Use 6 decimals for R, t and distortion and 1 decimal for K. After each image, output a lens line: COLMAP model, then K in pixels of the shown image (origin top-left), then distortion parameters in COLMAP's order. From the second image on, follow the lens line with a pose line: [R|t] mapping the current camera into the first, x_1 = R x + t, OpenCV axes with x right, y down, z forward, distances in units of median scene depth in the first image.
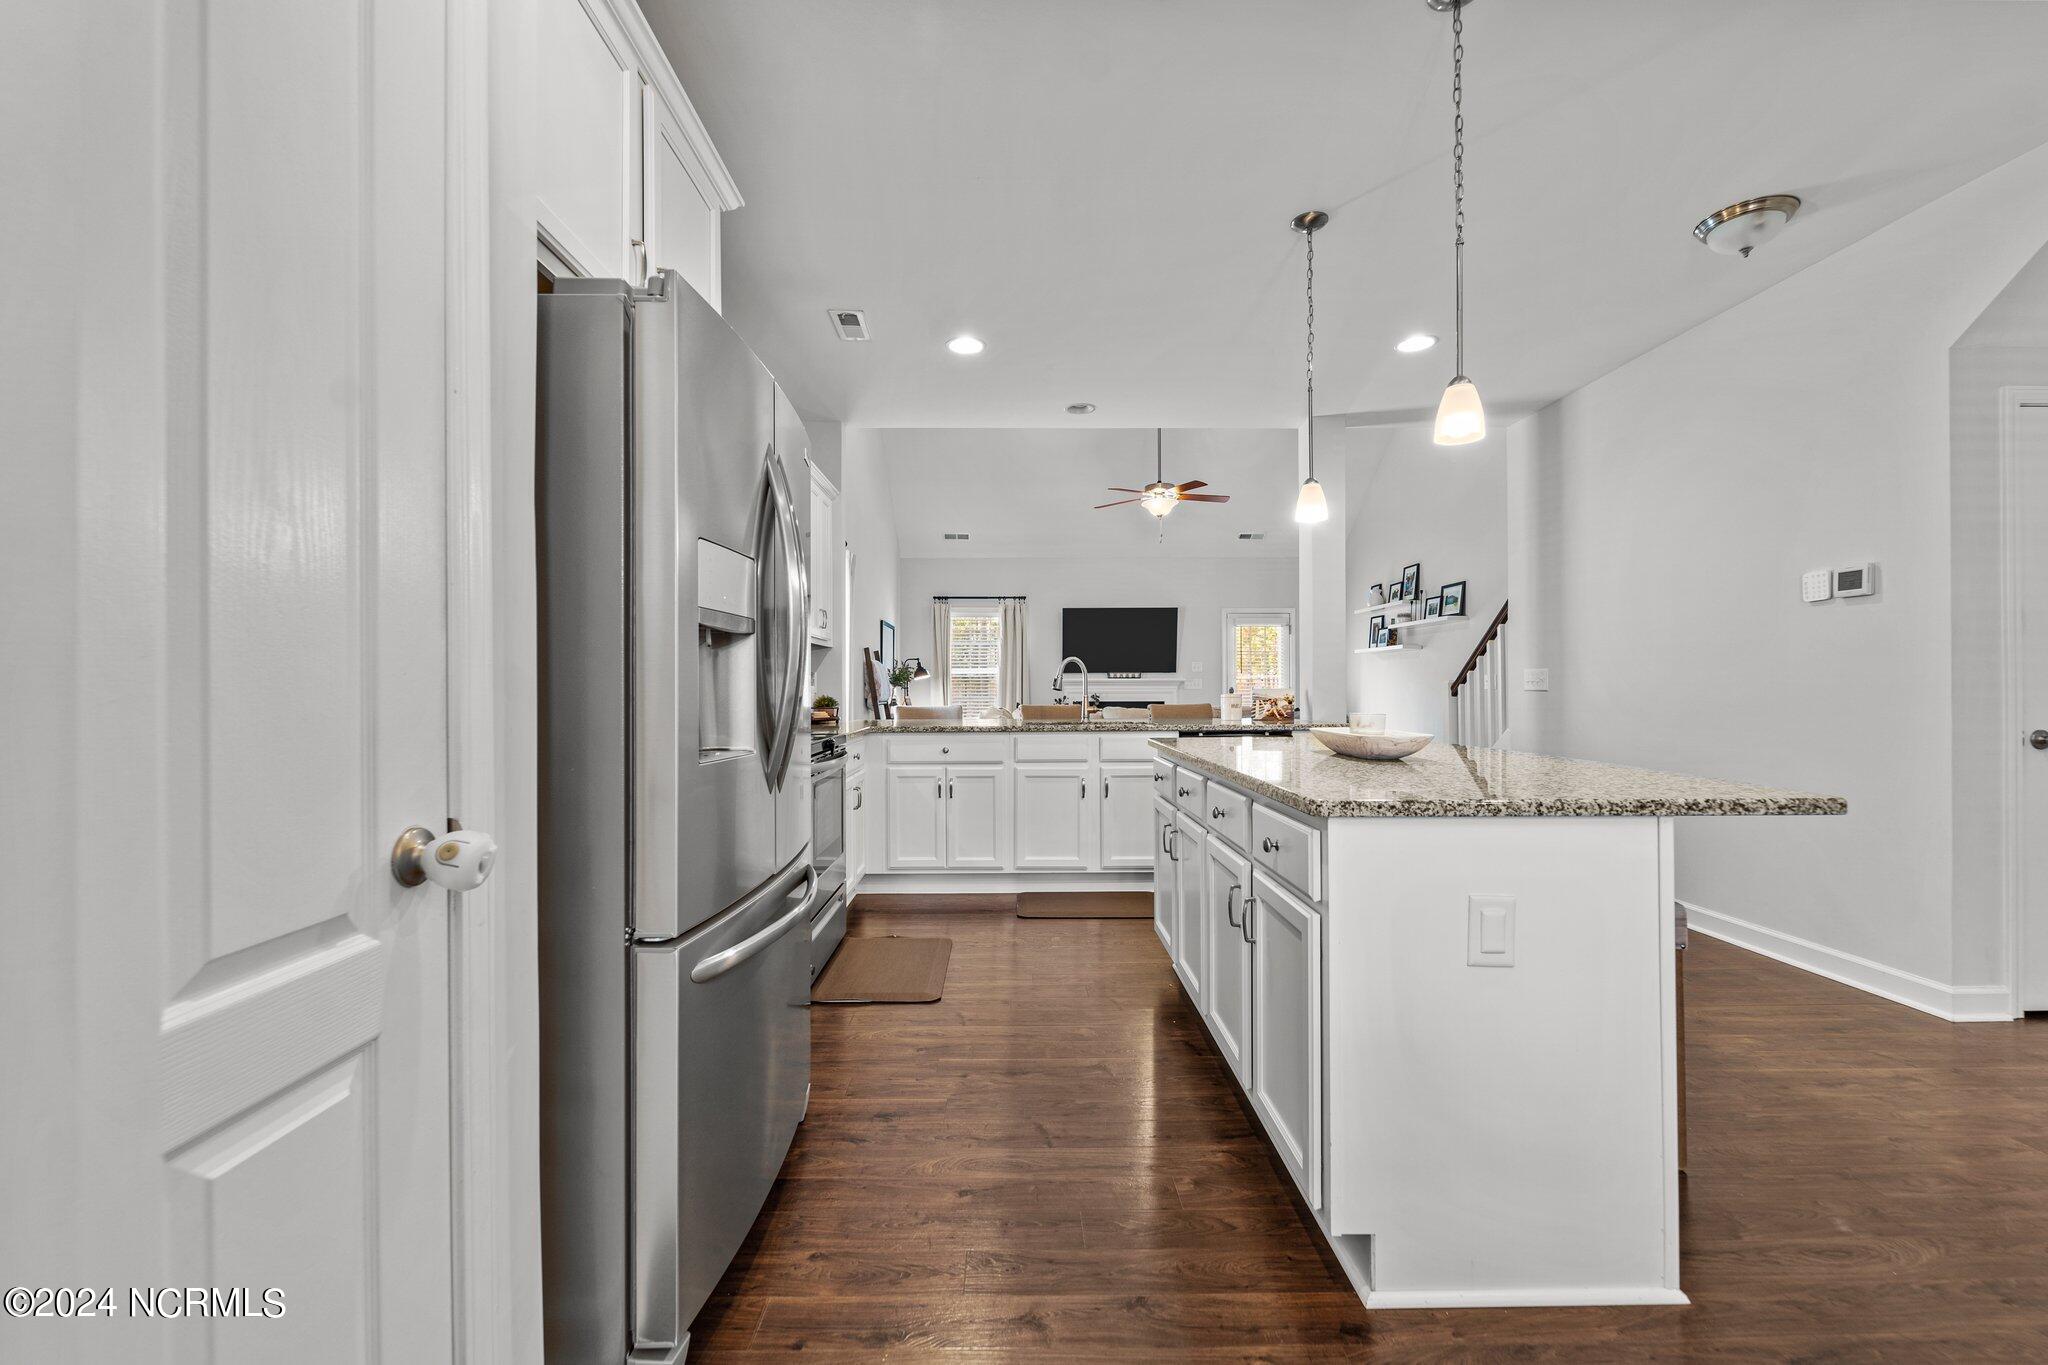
lens RADIAL K [[833.0, 0, 1024.0], [0, 833.0, 682.5], [0, 0, 1]] dist [-0.000344, -0.000089]
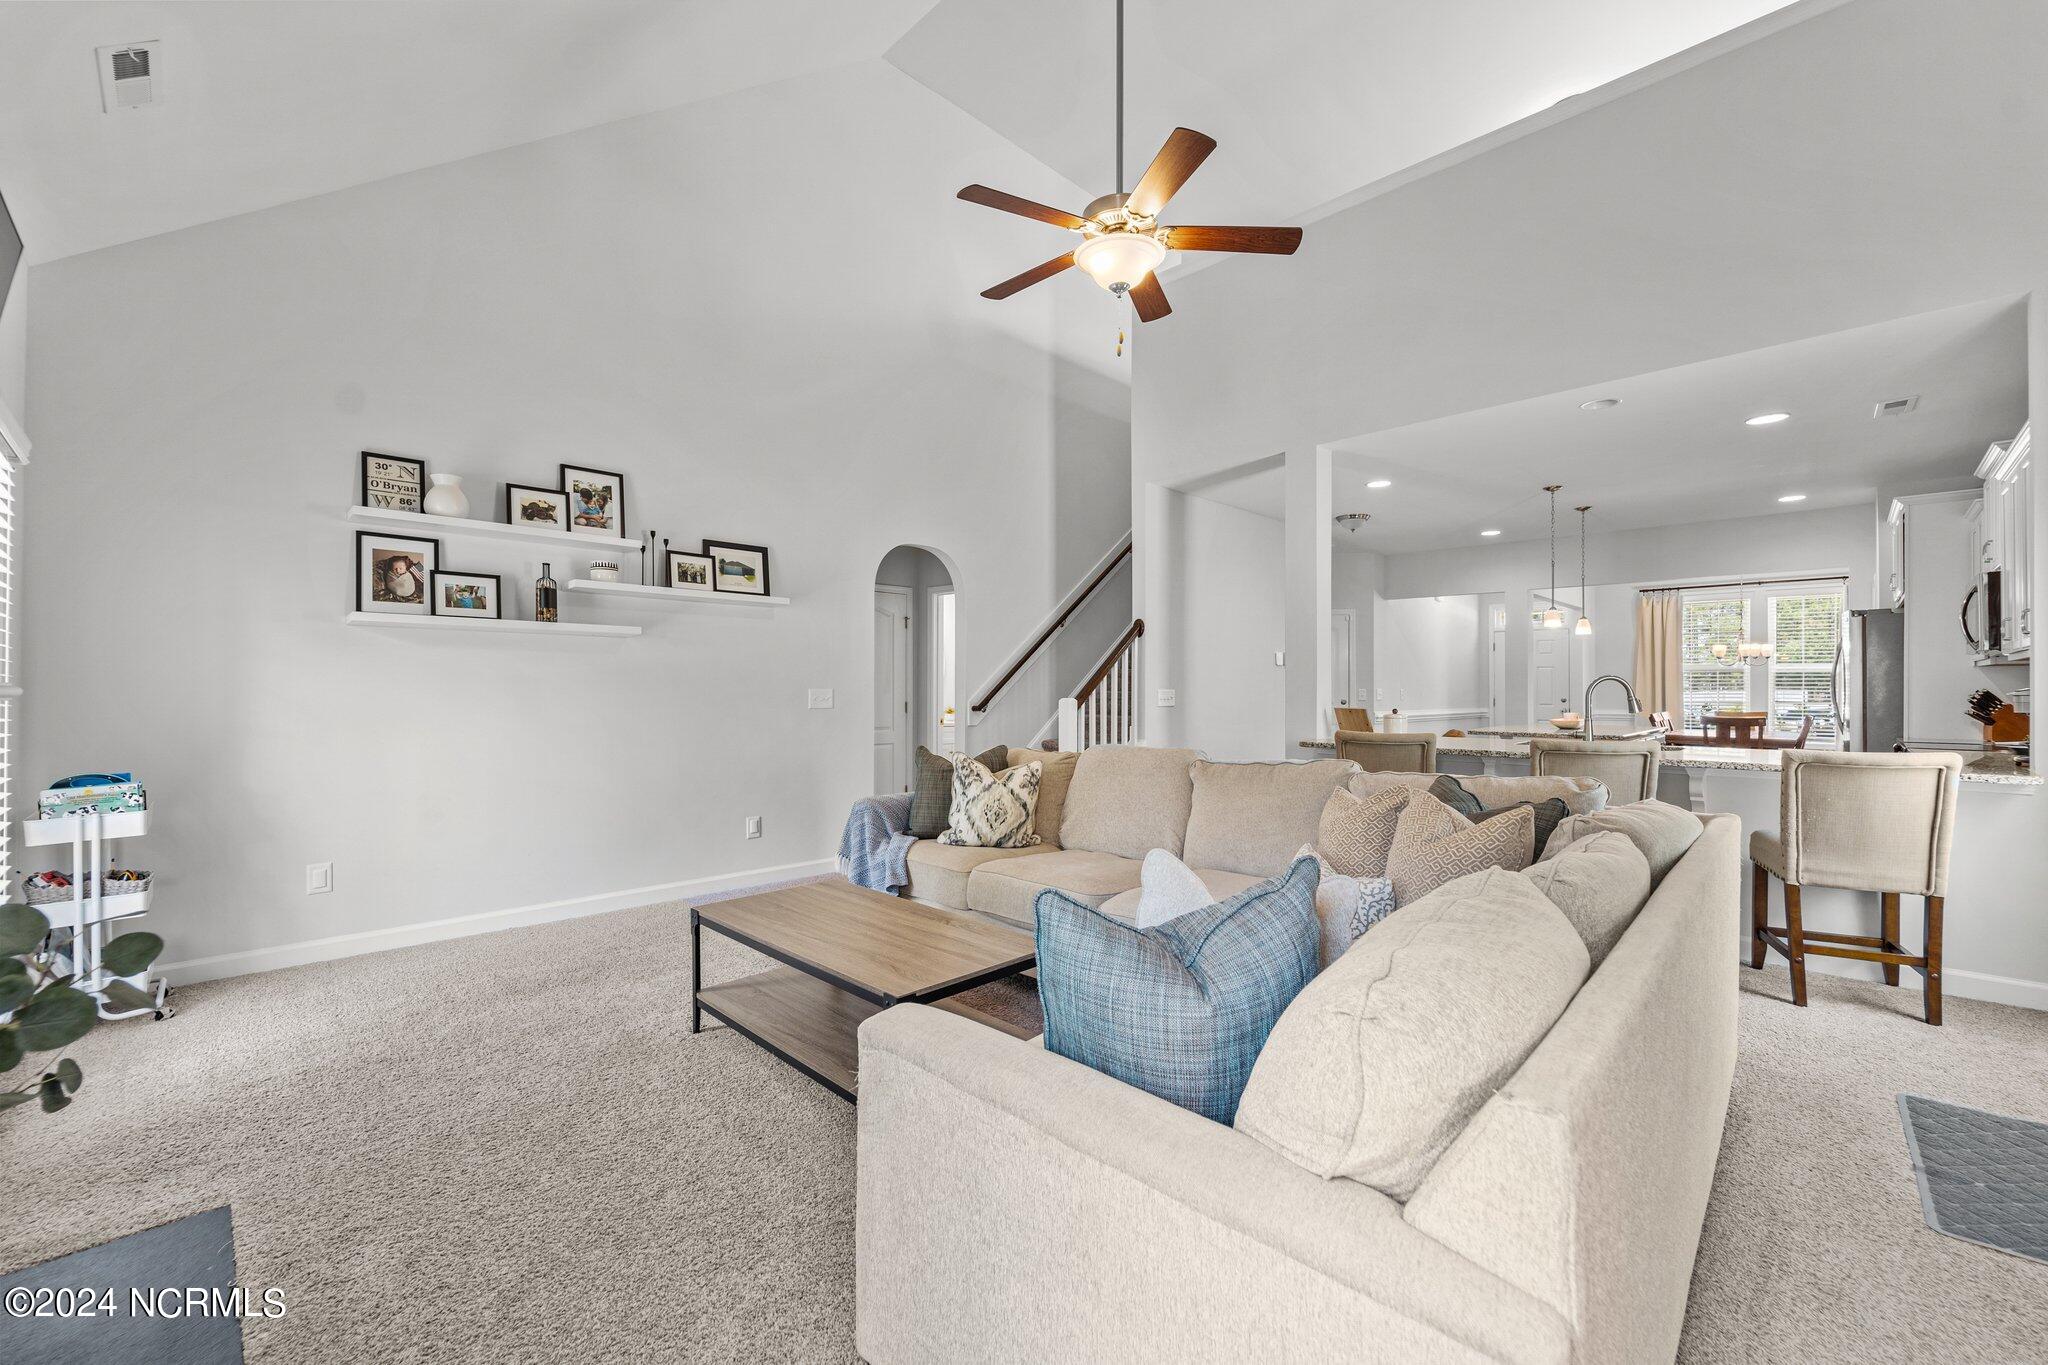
lens RADIAL K [[833.0, 0, 1024.0], [0, 833.0, 682.5], [0, 0, 1]] dist [-0.000344, -0.000089]
pose [[-0.696807, 0.009428, 0.717197, -0.066299], [-0.002905, 0.999868, -0.015967, -0.002679], [-0.717253, -0.013210, -0.696688, 0.969727]]
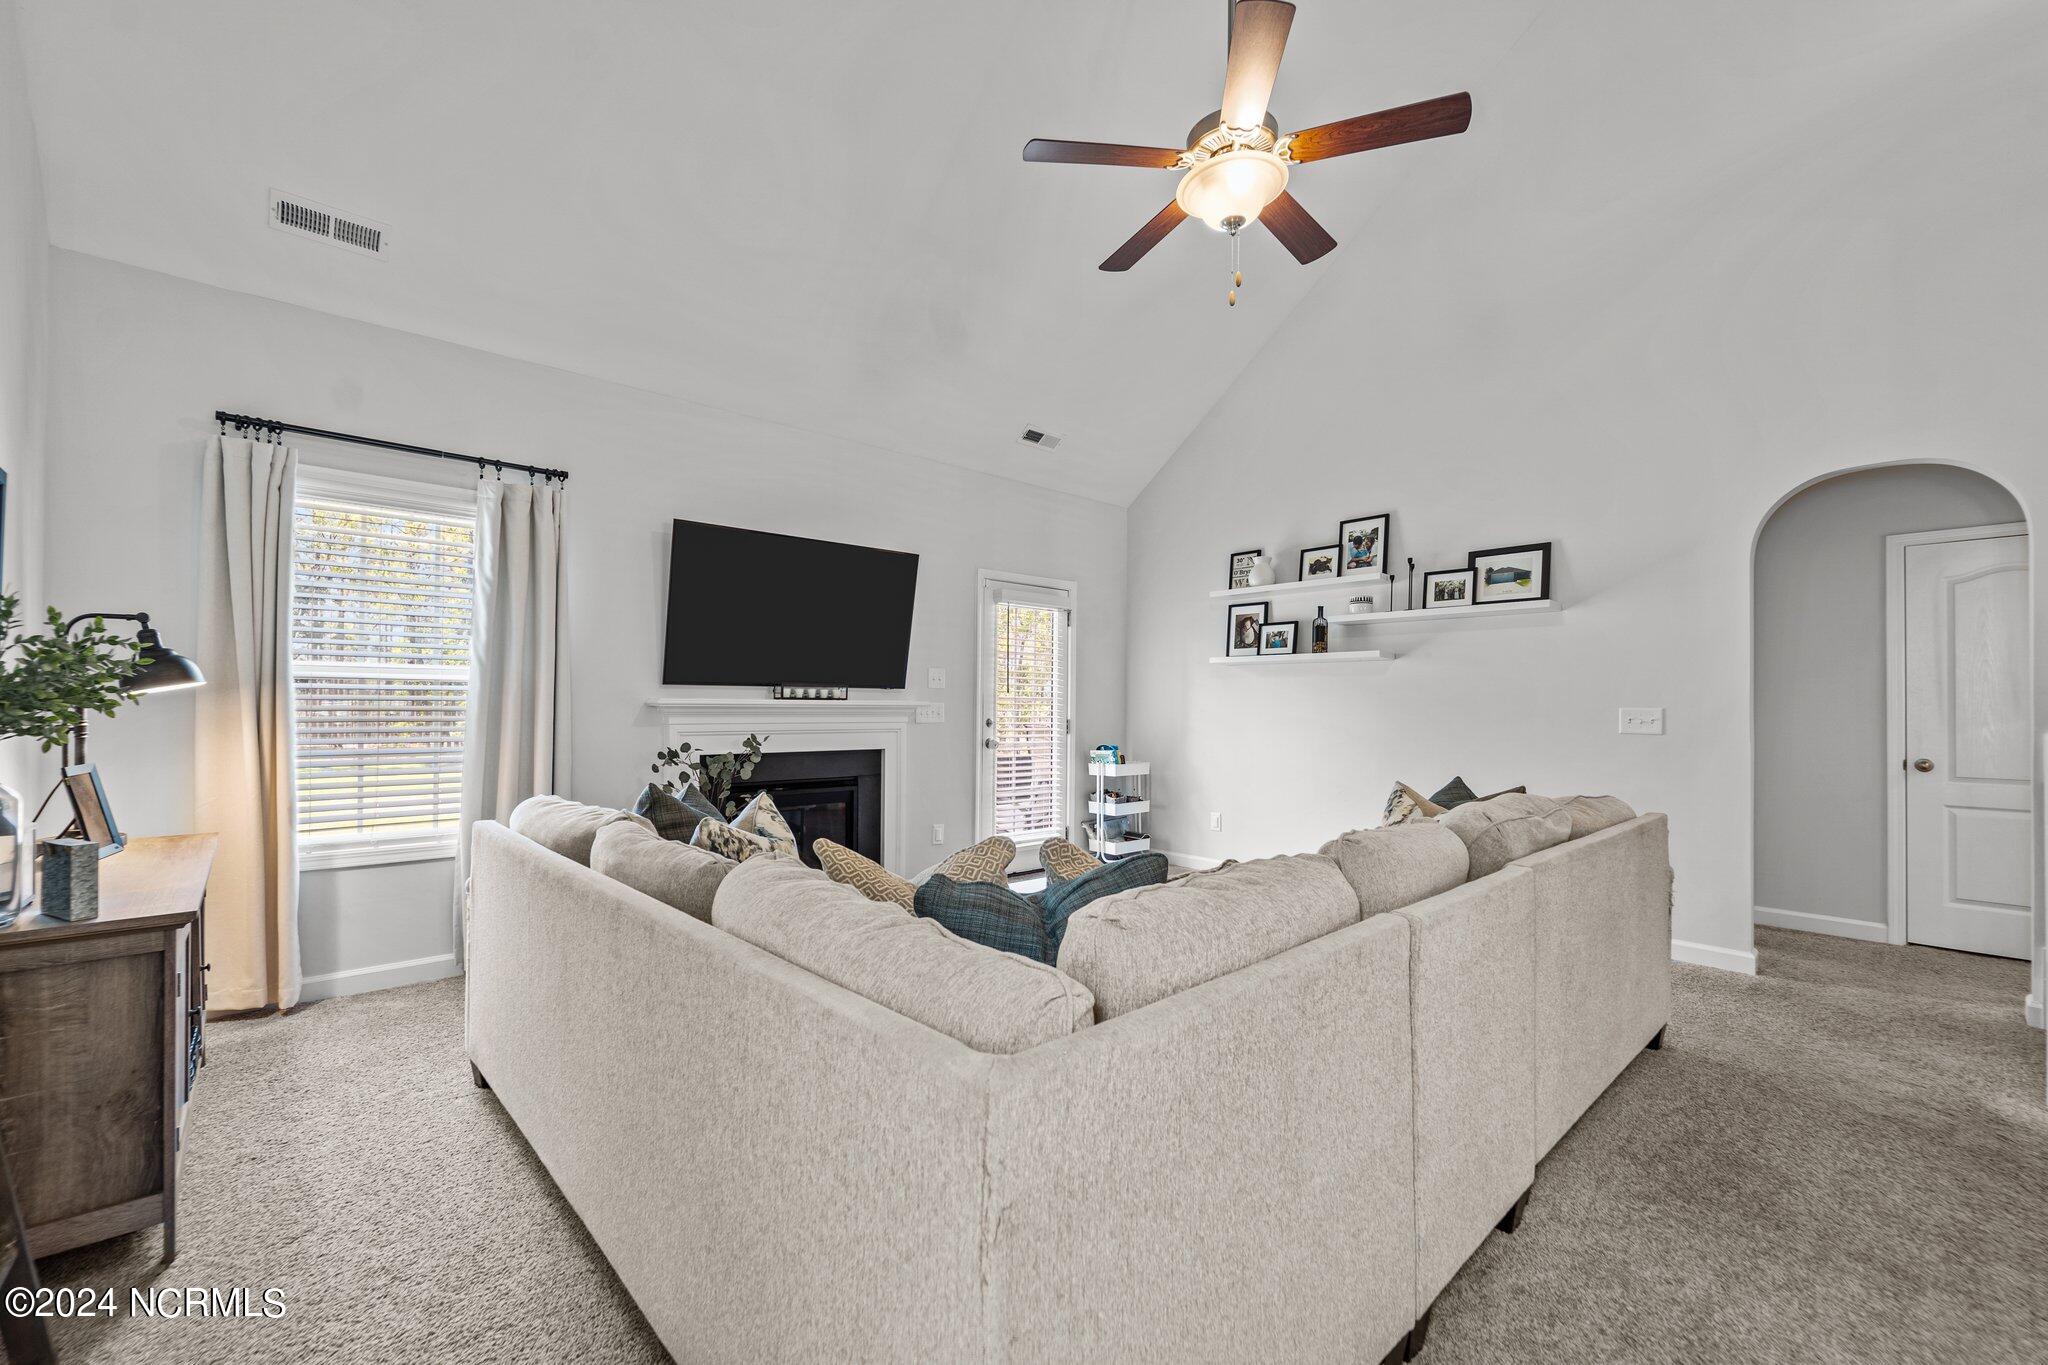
lens RADIAL K [[836.2, 0, 1022.3], [0, 836.2, 702.1], [0, 0, 1]] dist [-0.000395, 0.000057]
pose [[0.756204, 0.009964, 0.654260, -0.086430], [-0.013662, 0.999907, 0.000563, -0.005492], [-0.654193, -0.009364, 0.756269, 0.592101]]
